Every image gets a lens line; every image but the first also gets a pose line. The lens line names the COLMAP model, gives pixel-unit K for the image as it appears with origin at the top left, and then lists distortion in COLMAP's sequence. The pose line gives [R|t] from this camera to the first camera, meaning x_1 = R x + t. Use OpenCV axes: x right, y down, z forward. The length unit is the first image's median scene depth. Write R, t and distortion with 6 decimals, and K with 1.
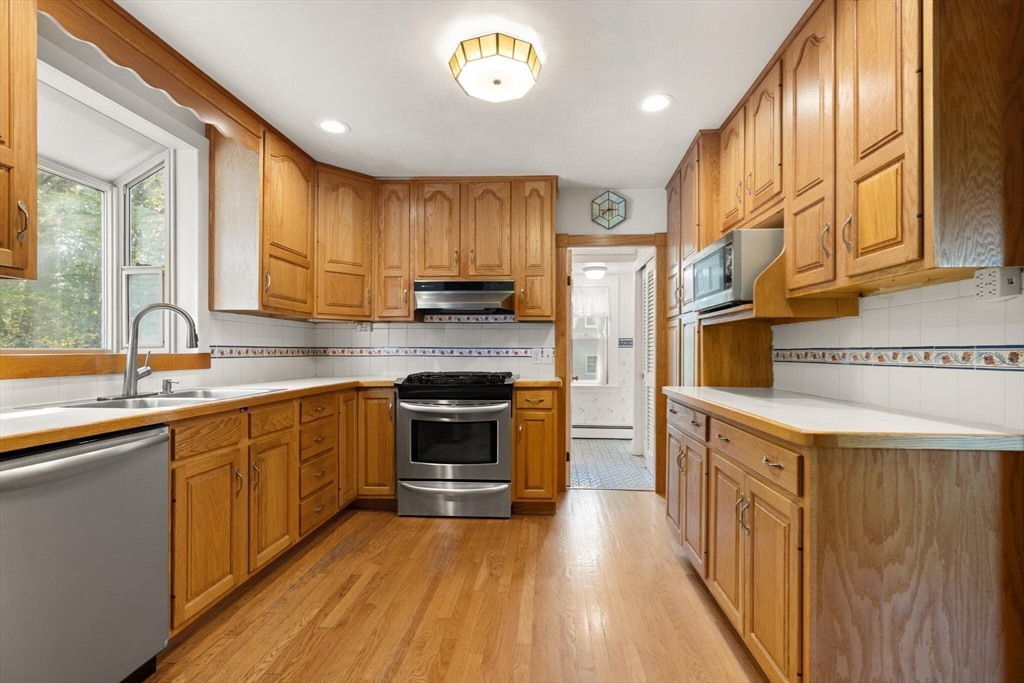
lens RADIAL K [[464.8, 0, 512.0], [0, 464.8, 341.5], [0, 0, 1]] dist [0.006253, -0.000012]
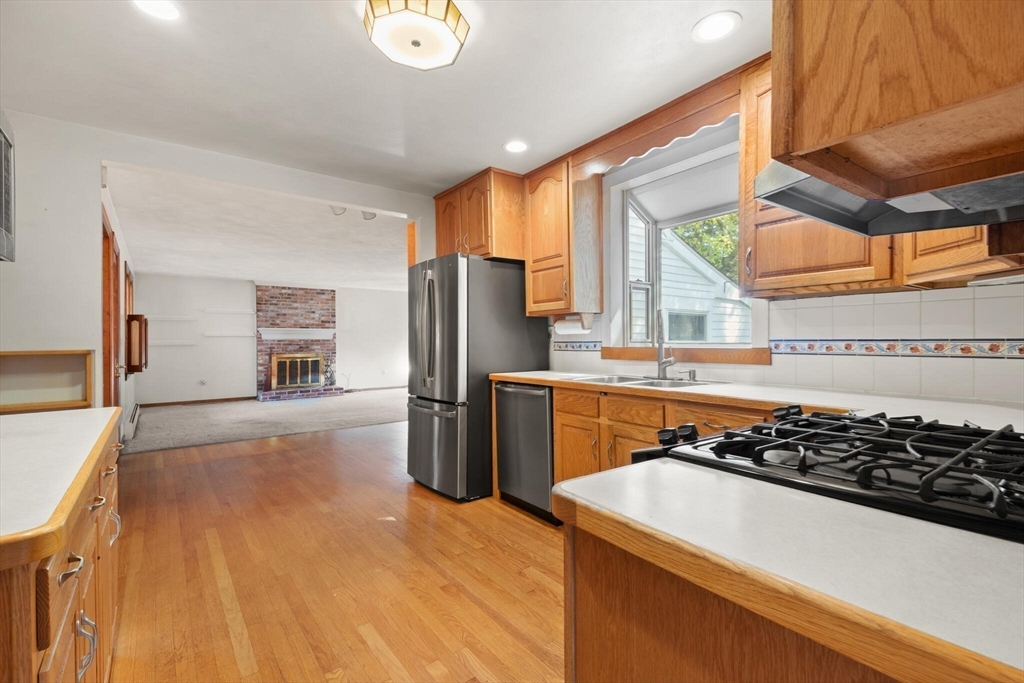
lens RADIAL K [[464.8, 0, 512.0], [0, 464.8, 341.5], [0, 0, 1]] dist [0.006253, -0.000012]
pose [[-0.747692, 0.001268, -0.664044, 0.374251], [0.014569, 0.999789, -0.014496, 0.021315], [0.663886, -0.020513, -0.747553, 1.578922]]
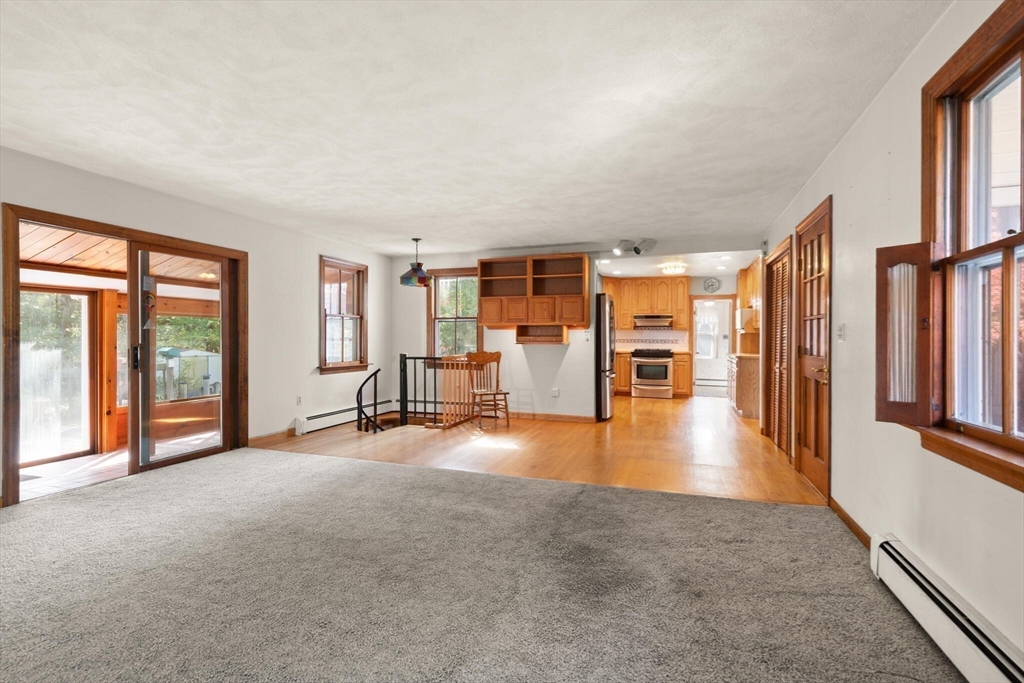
lens RADIAL K [[470.4, 0, 512.0], [0, 470.4, 341.5], [0, 0, 1]] dist [0.015566, -0.000029]
pose [[0.967540, 0.002766, -0.252701, -0.208821], [0.002897, 0.999753, 0.022037, -0.040370], [0.252700, -0.022054, 0.967293, -1.913512]]
